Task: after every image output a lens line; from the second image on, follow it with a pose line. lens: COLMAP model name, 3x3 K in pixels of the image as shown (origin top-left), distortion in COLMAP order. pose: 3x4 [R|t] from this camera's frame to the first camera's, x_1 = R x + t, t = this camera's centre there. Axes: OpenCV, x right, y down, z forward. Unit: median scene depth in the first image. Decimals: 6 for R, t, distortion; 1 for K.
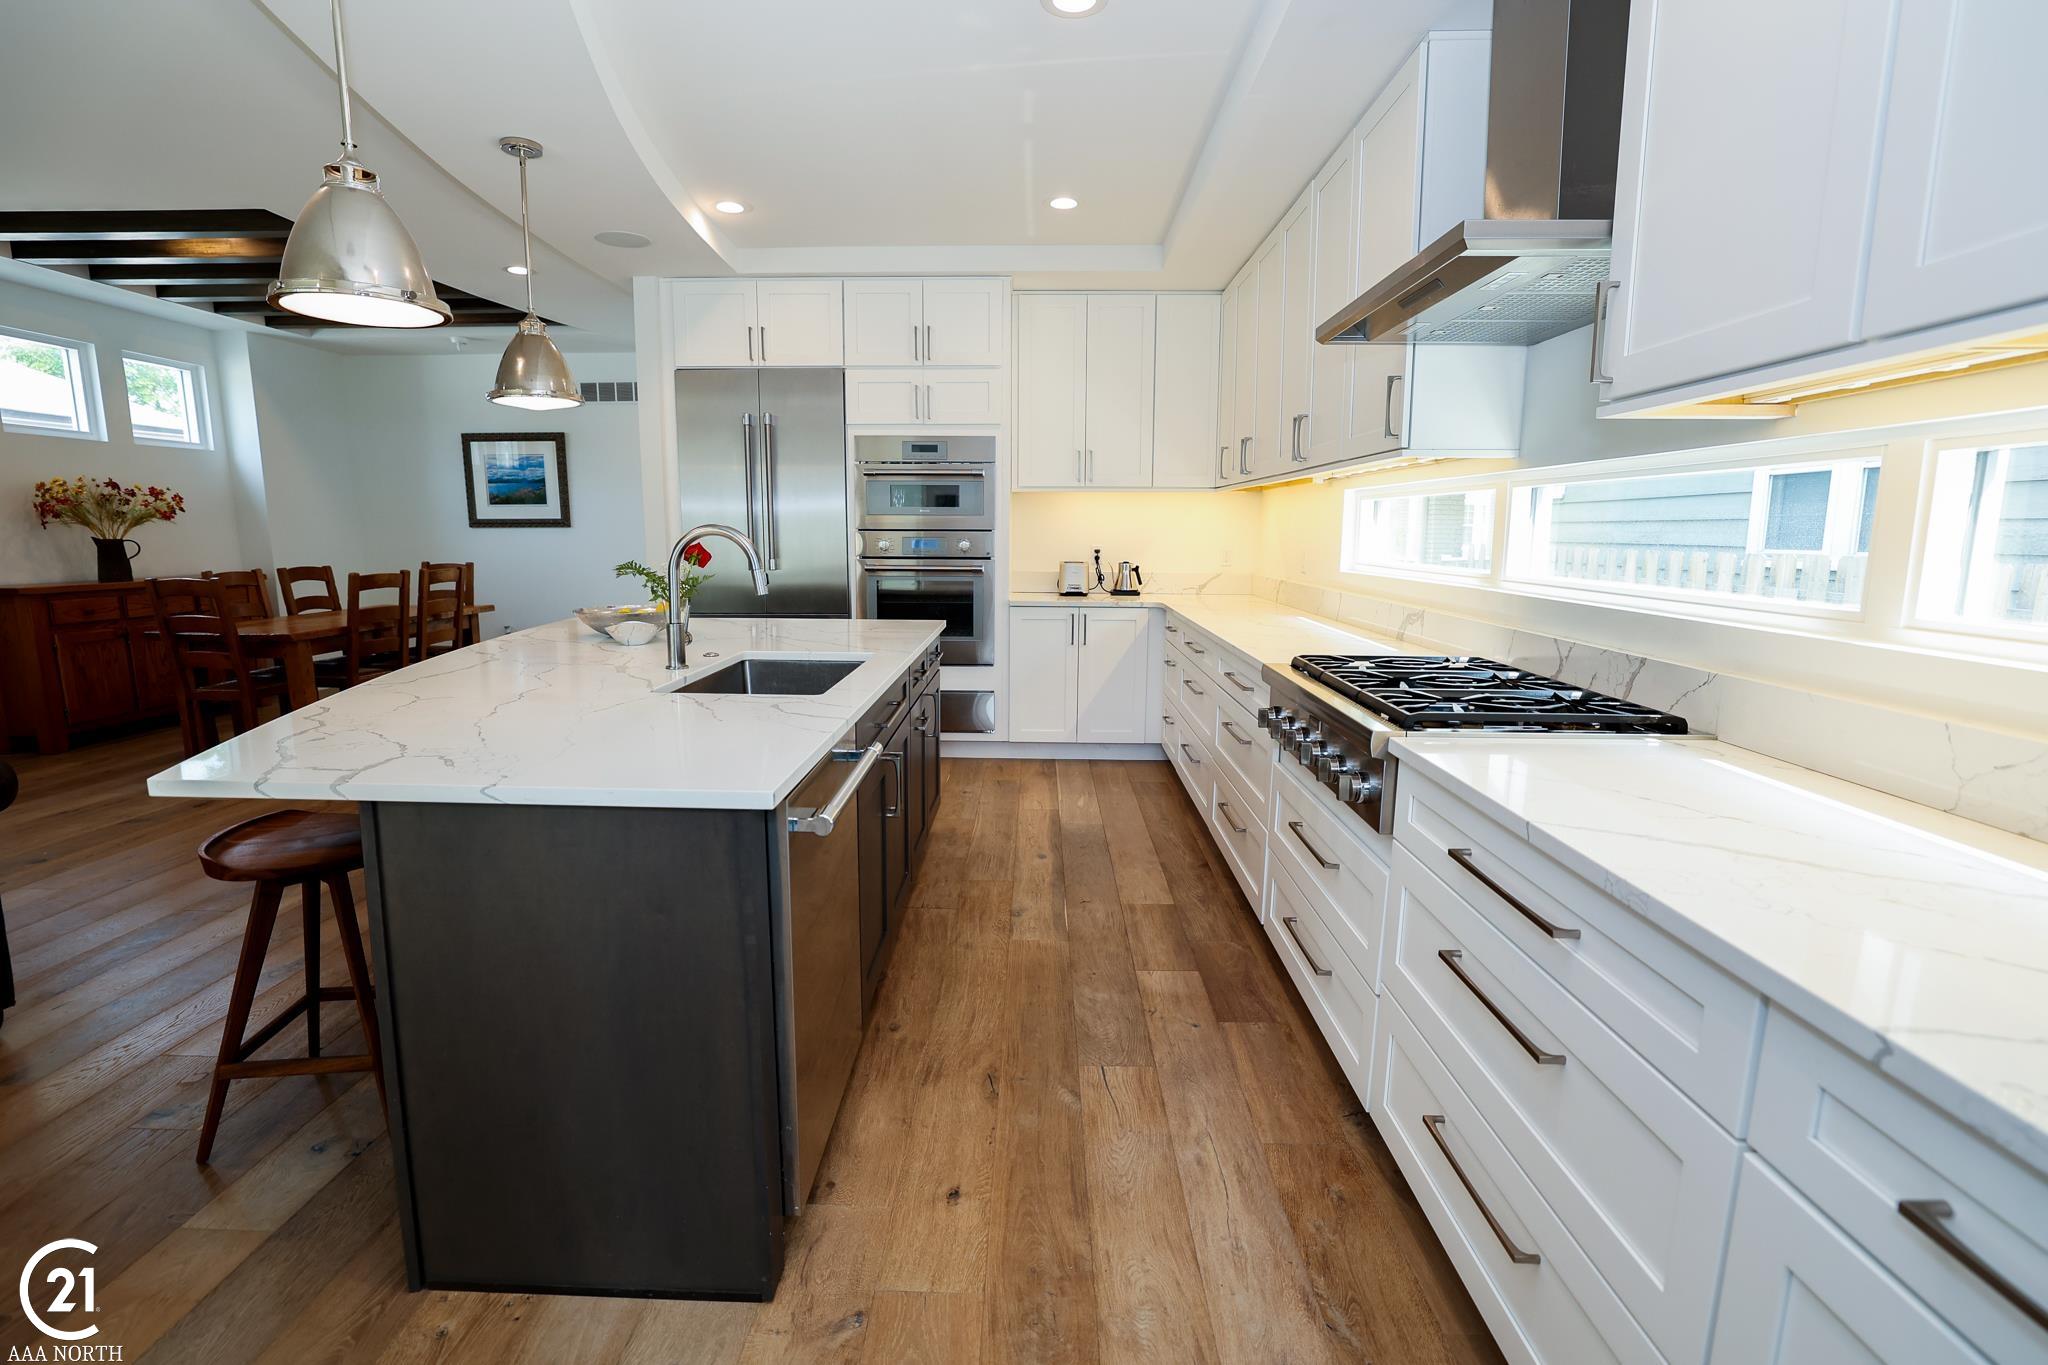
lens RADIAL K [[927.7, 0, 1024.0], [0, 927.7, 682.5], [0, 0, 1]] dist [-0.059081, 0.022794]
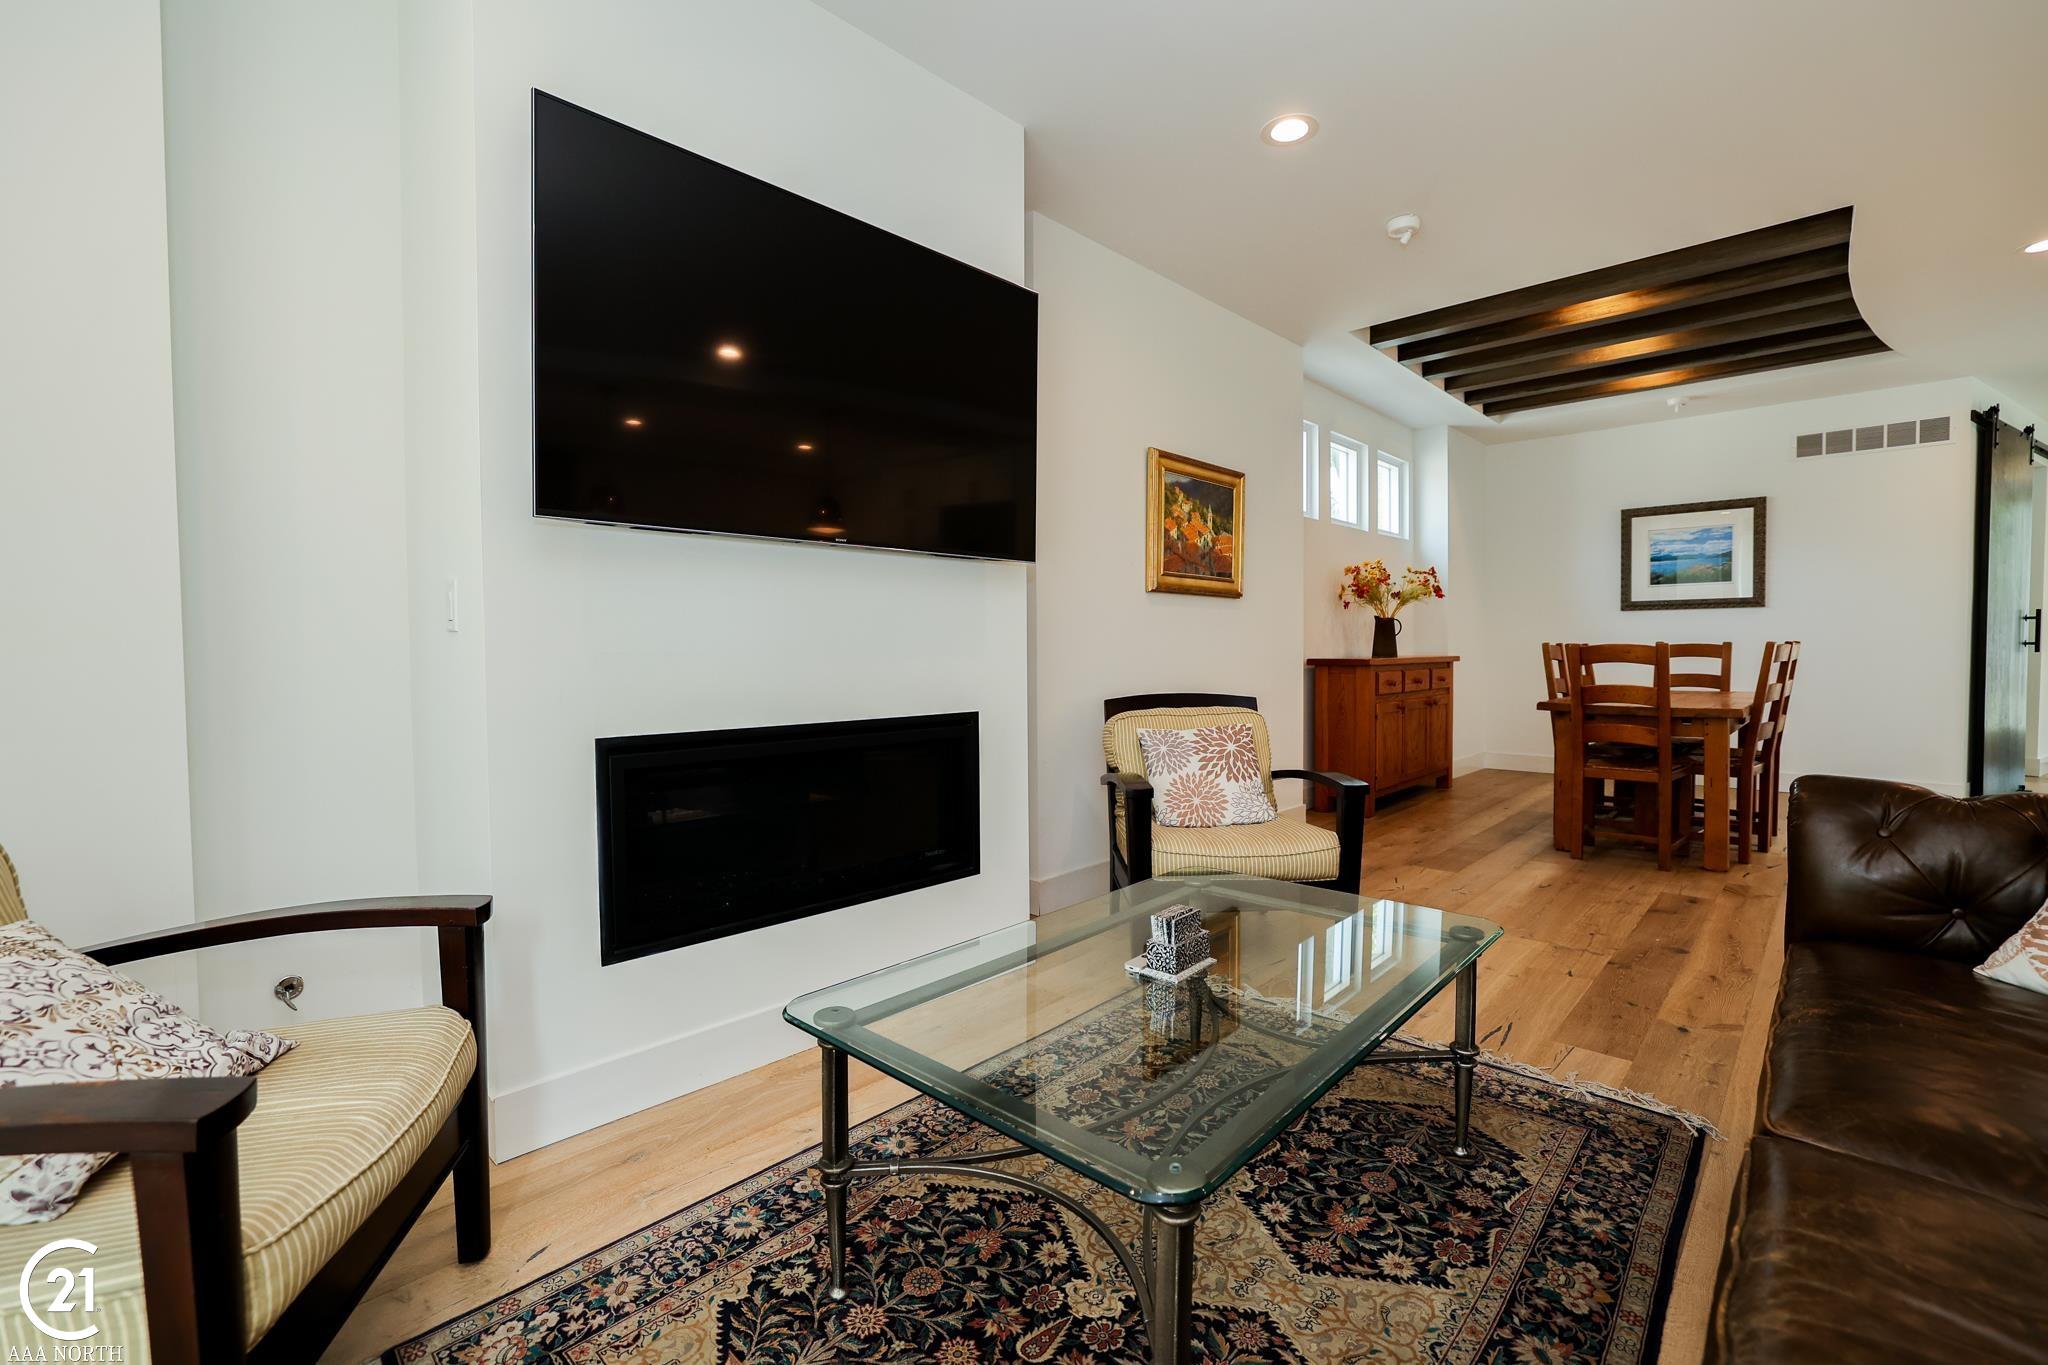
lens RADIAL K [[894.1, 0, 1018.6], [0, 894.1, 676.8], [0, 0, 1]] dist [-0.052437, 0.019737]
pose [[0.740439, 0.008959, -0.672064, -0.746597], [-0.097125, 0.990843, -0.093797, 0.059219], [0.665069, 0.134725, 0.734529, -0.066165]]
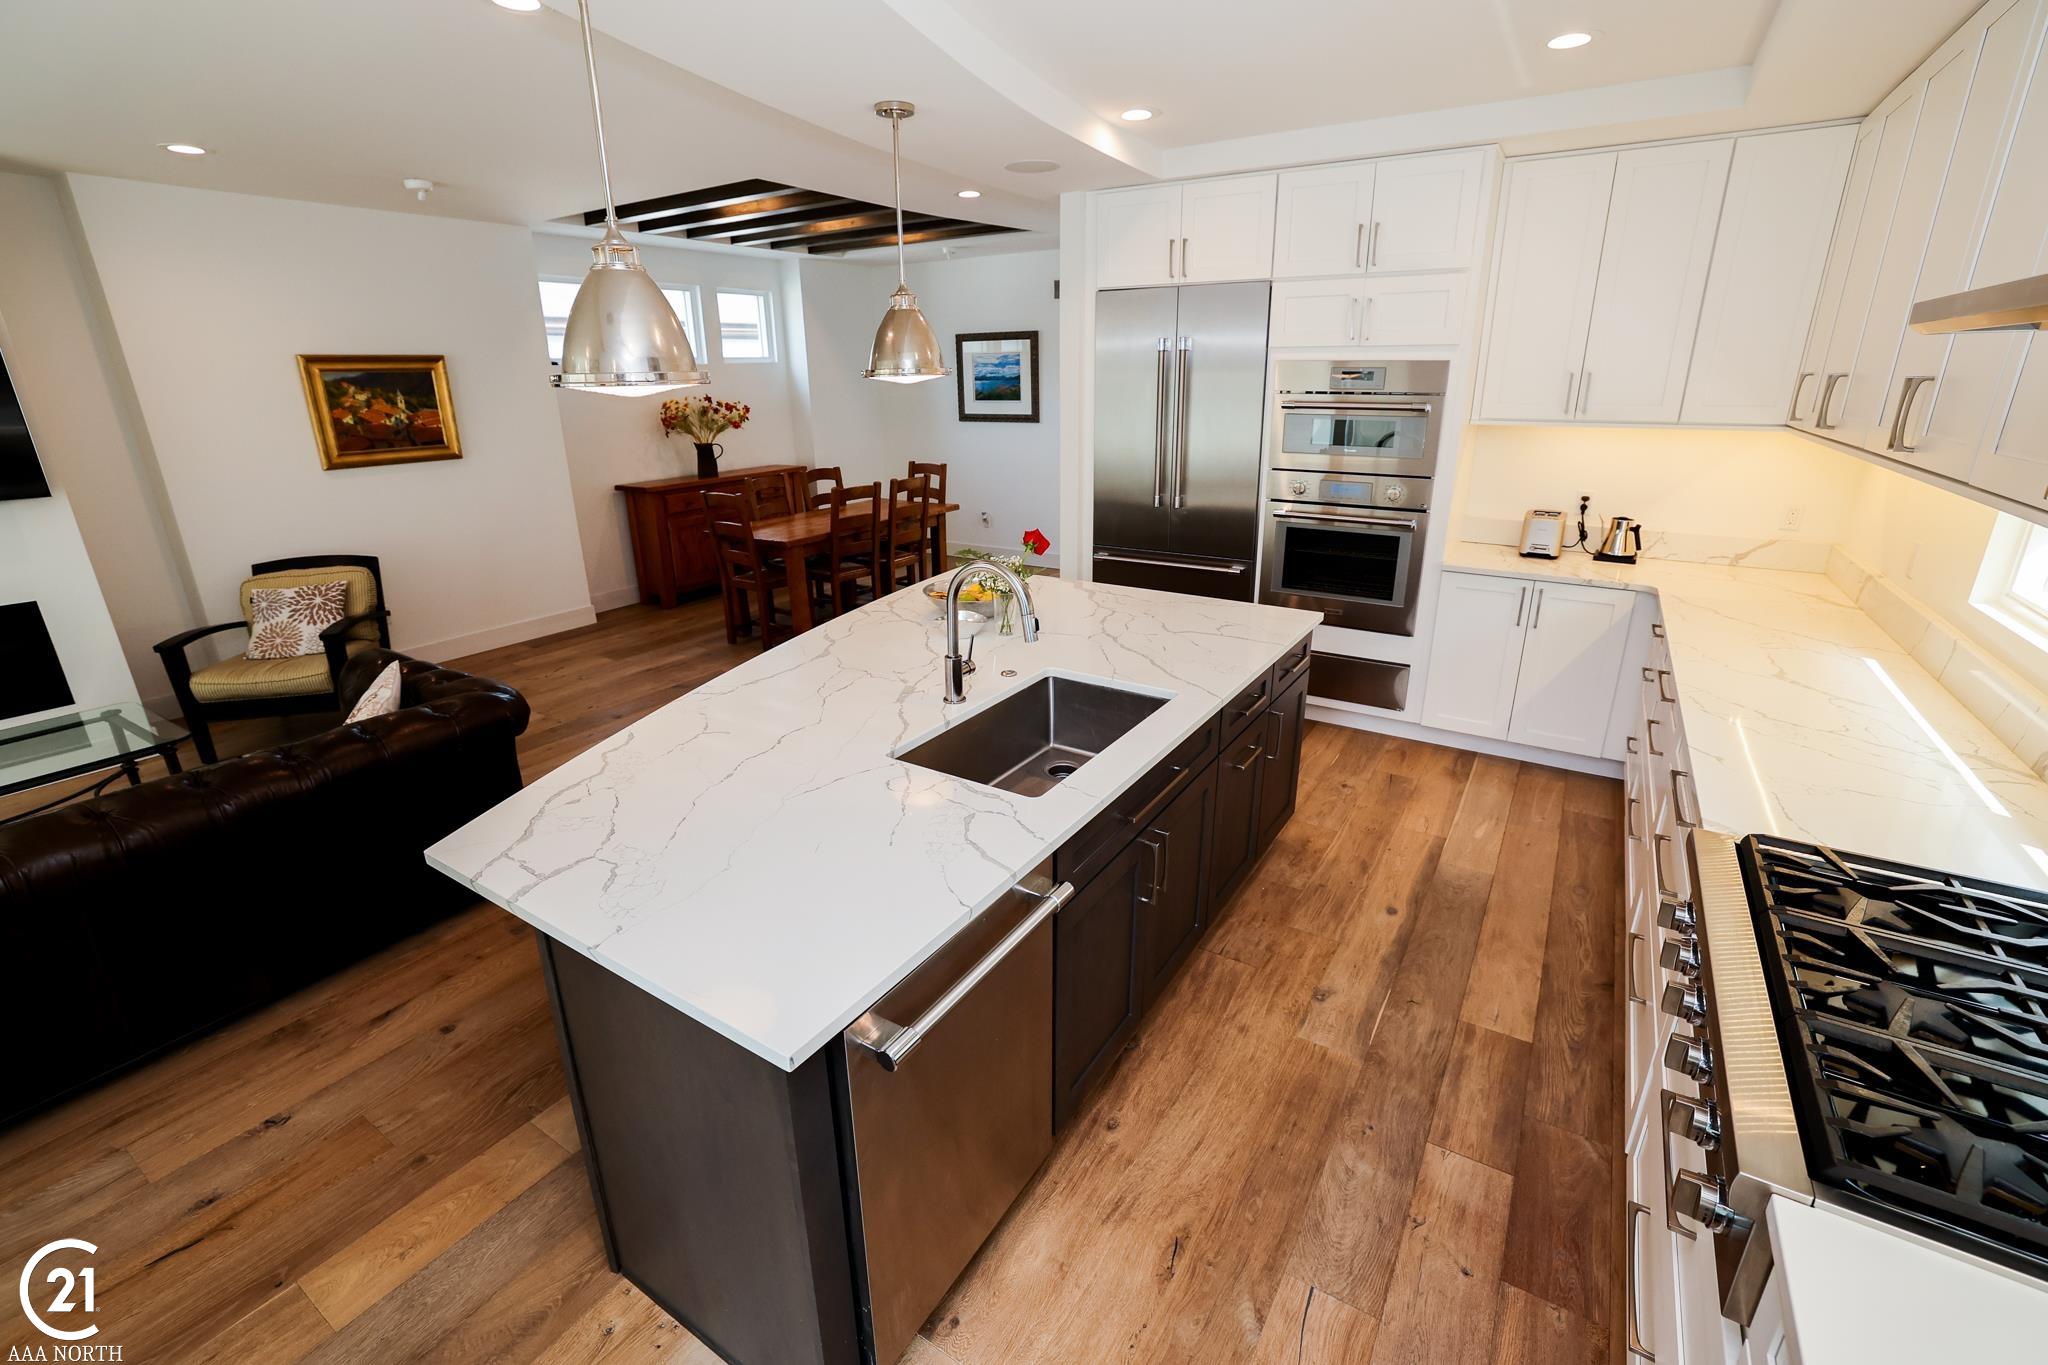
lens RADIAL K [[894.1, 0, 1018.6], [0, 894.1, 676.8], [0, 0, 1]] dist [-0.052437, 0.019737]
pose [[0.849096, 0.155512, -0.504828, 0.081539], [-0.067510, 0.979793, 0.188277, -0.118686], [0.523907, -0.125784, 0.842437, 0.128733]]
